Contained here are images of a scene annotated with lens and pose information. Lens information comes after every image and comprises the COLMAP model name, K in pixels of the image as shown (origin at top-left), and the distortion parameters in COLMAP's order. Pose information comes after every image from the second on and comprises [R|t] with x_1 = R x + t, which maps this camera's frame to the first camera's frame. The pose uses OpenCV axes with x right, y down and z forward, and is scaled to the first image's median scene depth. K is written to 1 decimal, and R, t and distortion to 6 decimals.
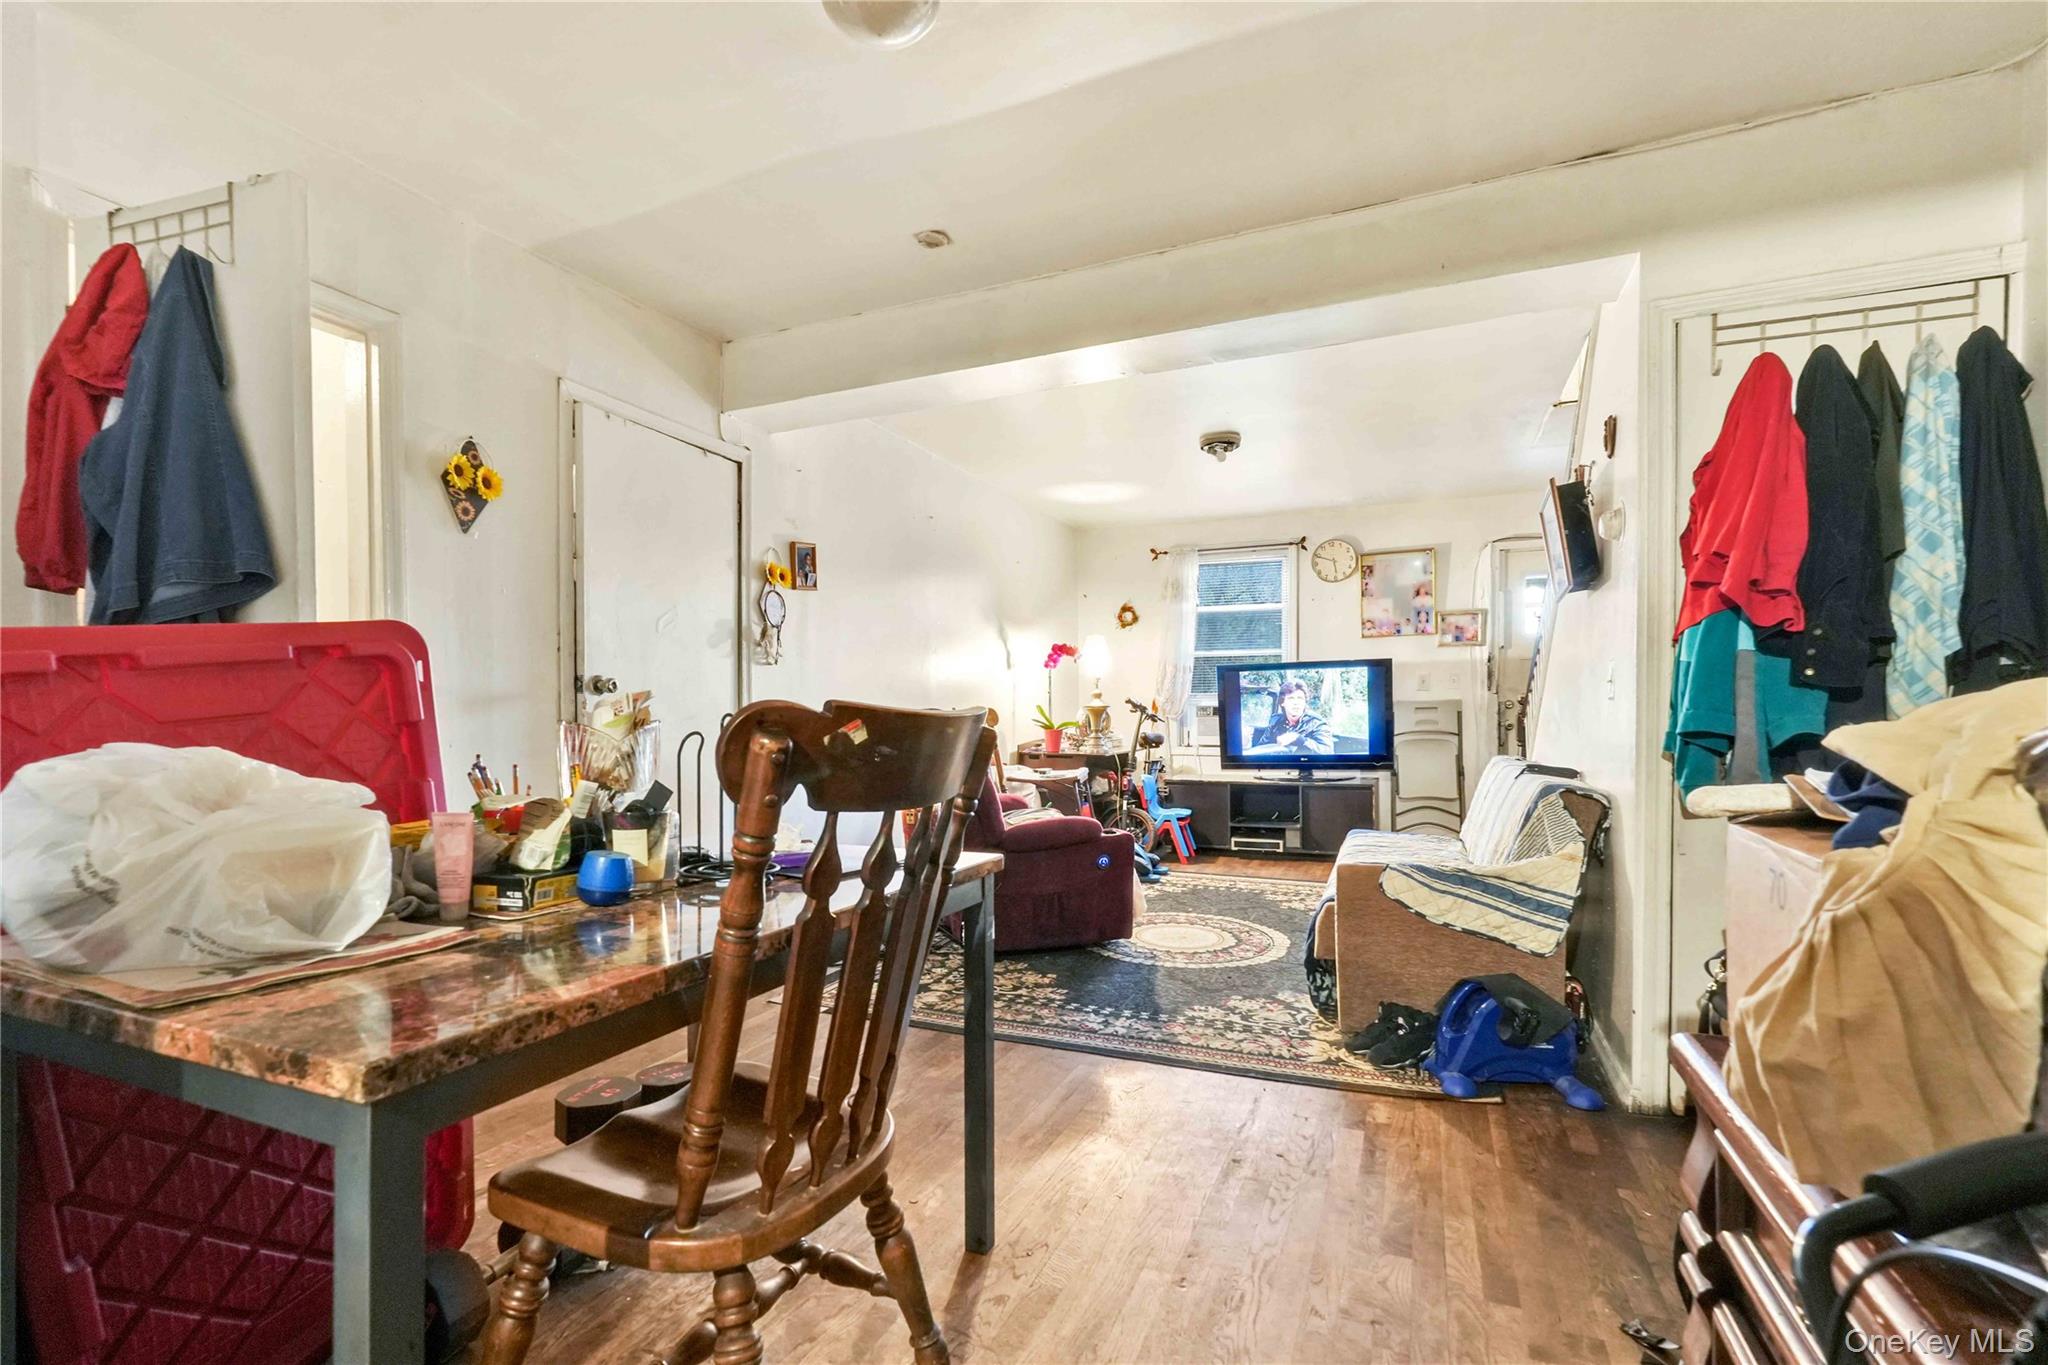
lens RADIAL K [[930.0, 0, 1019.2], [0, 930.0, 723.1], [0, 0, 1]] dist [-0.000440, 0.000032]
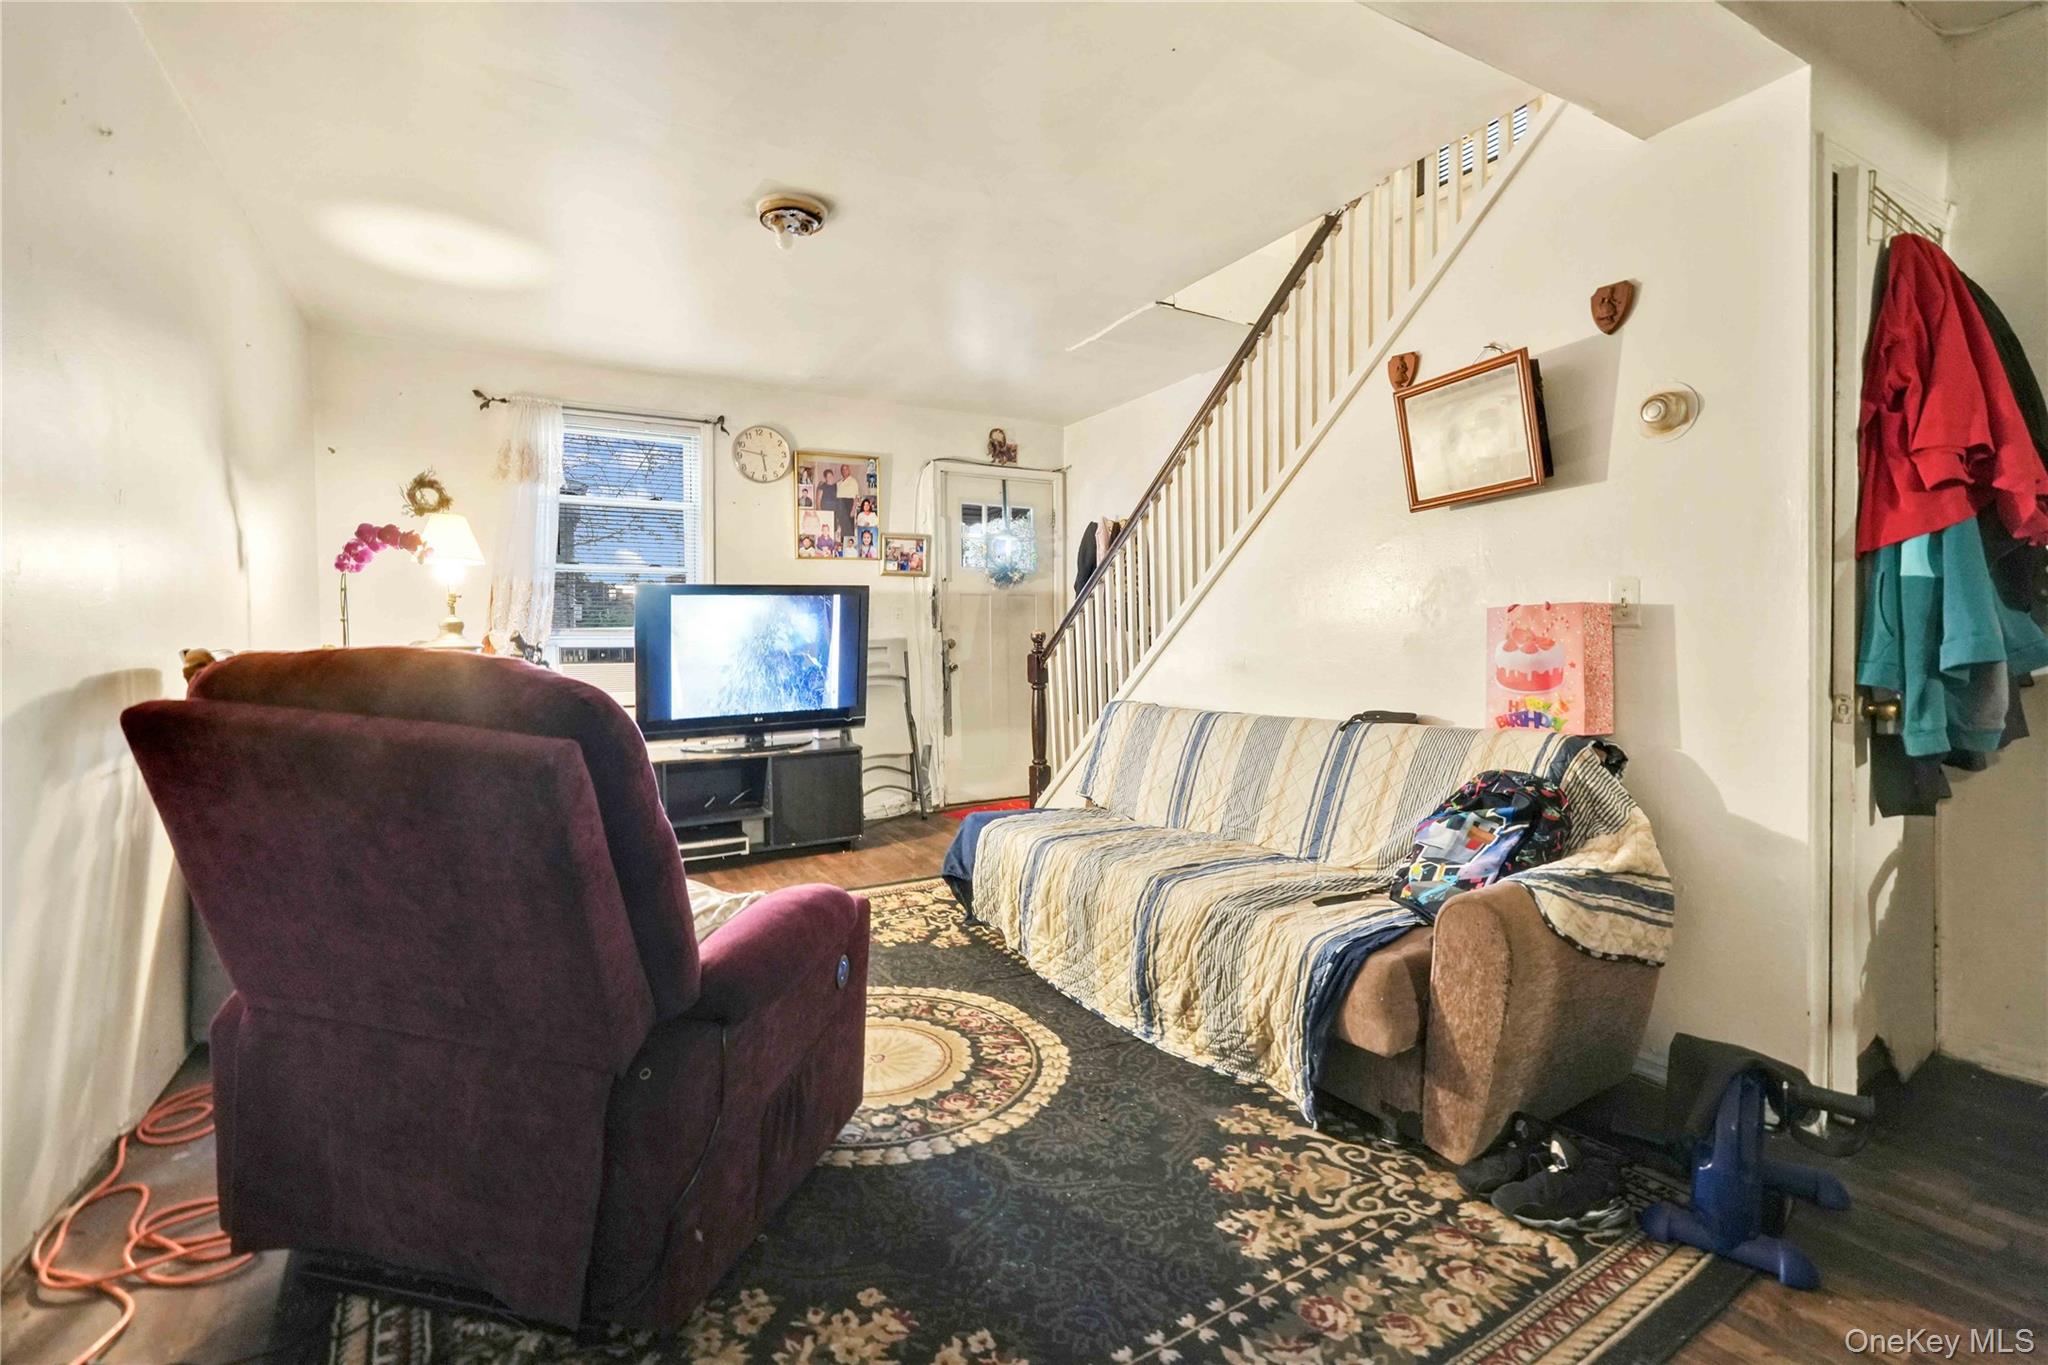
lens RADIAL K [[915.6, 0, 1025.7], [0, 915.6, 658.8], [0, 0, 1]] dist [-0.014694, 0.009937]
pose [[0.596369, -0.013605, 0.802595, -0.141730], [0.022629, 0.999744, 0.000132, -0.003838], [-0.802391, 0.018083, 0.596524, 0.412927]]
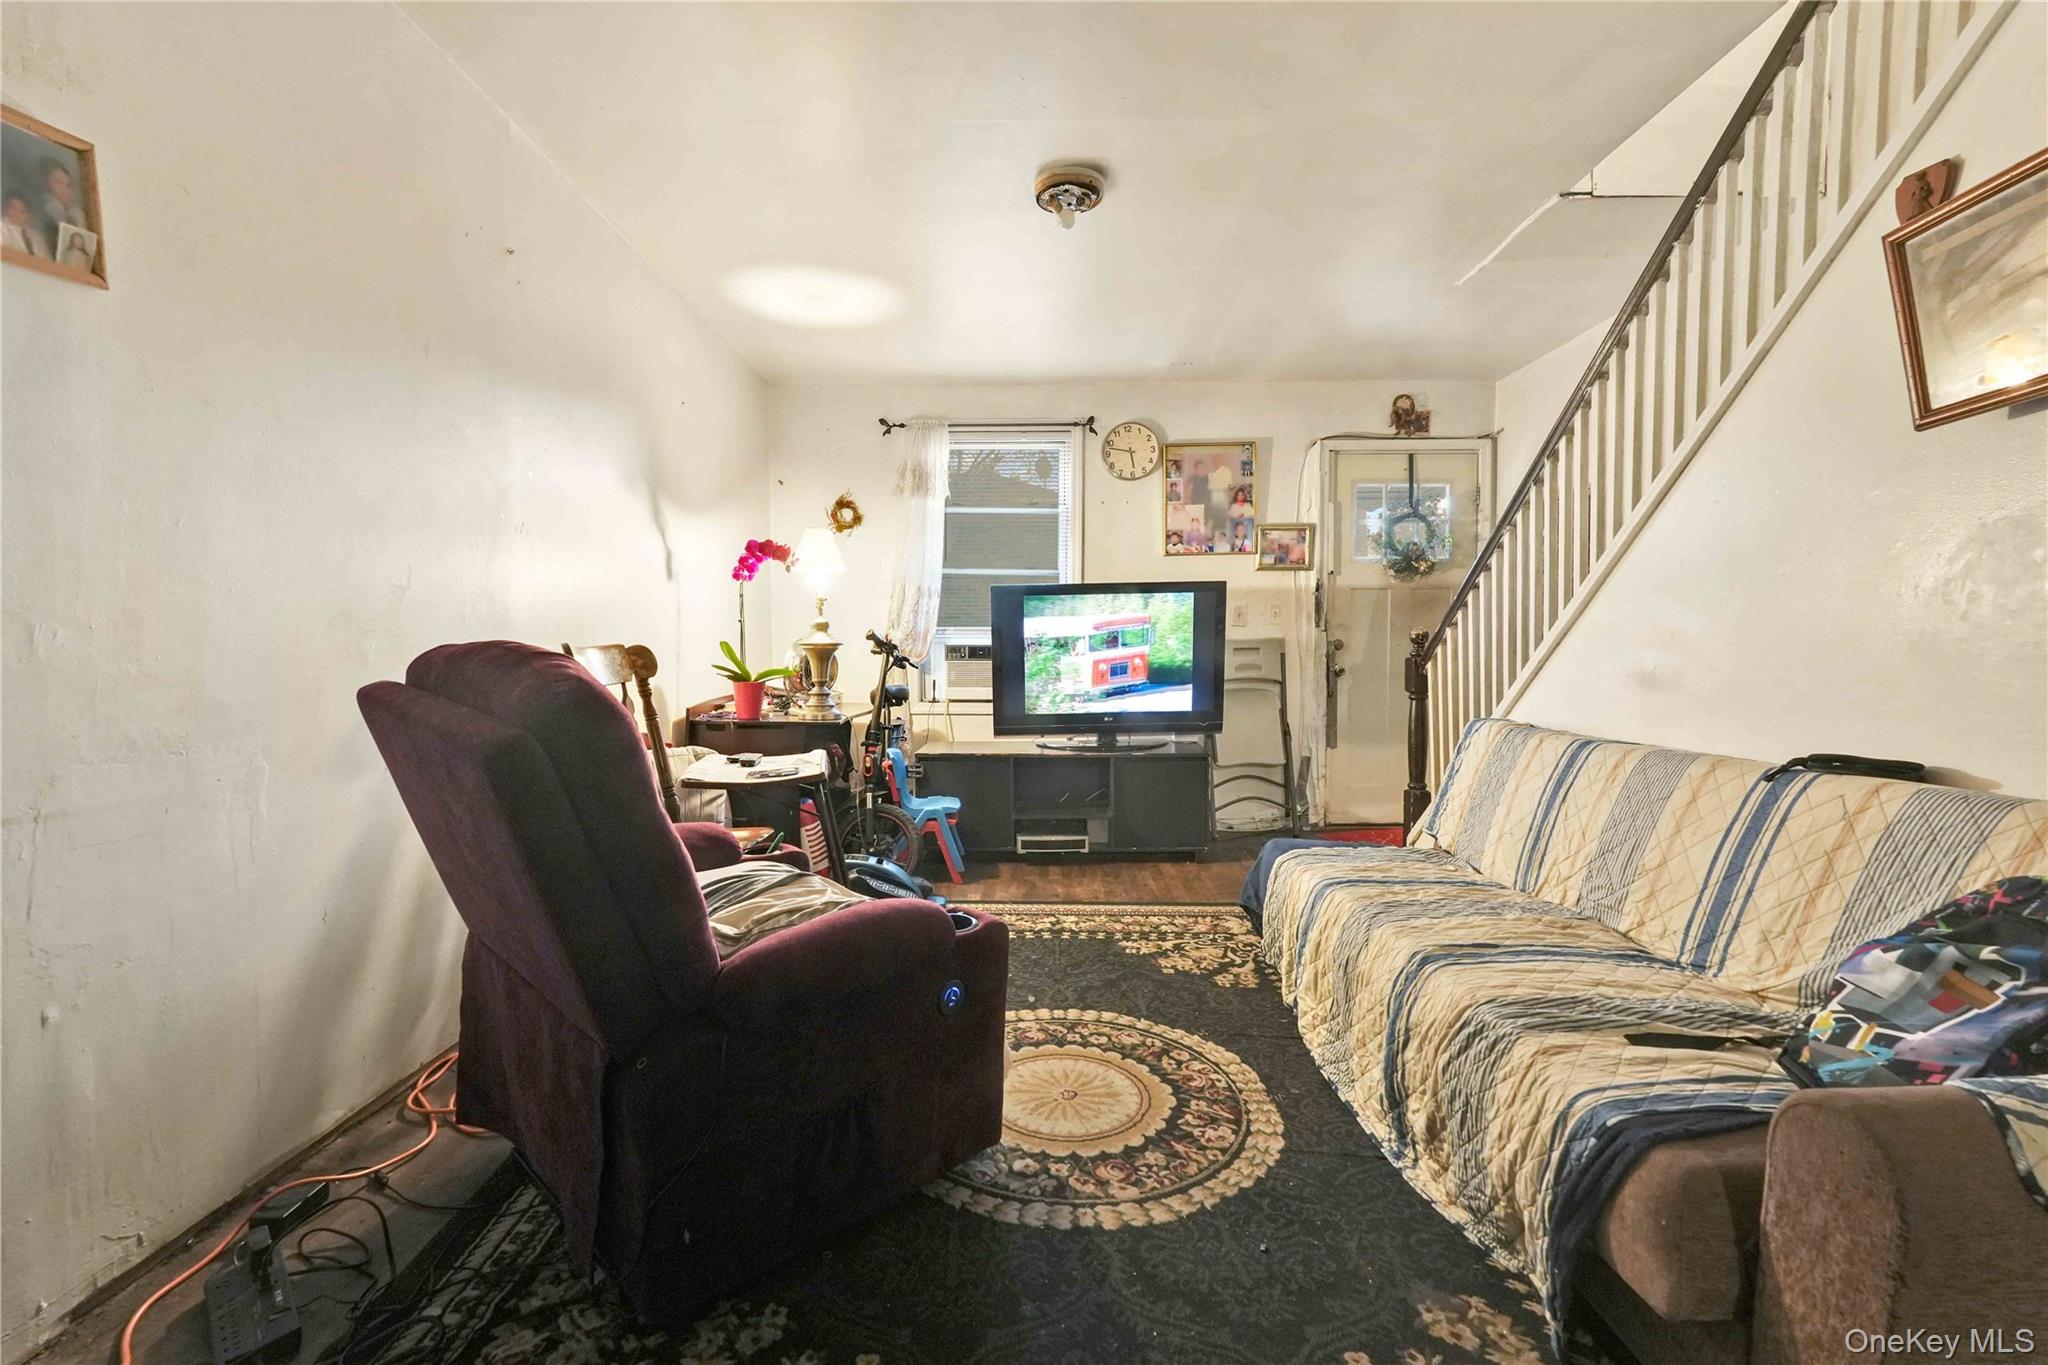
lens RADIAL K [[907.2, 0, 1018.8], [0, 907.2, 678.7], [0, 0, 1]] dist [-0.012537, 0.008249]
pose [[0.924501, -0.008719, 0.381081, -0.025449], [0.003588, 0.999893, 0.014174, -0.002775], [-0.381164, -0.011737, 0.924433, 0.382296]]
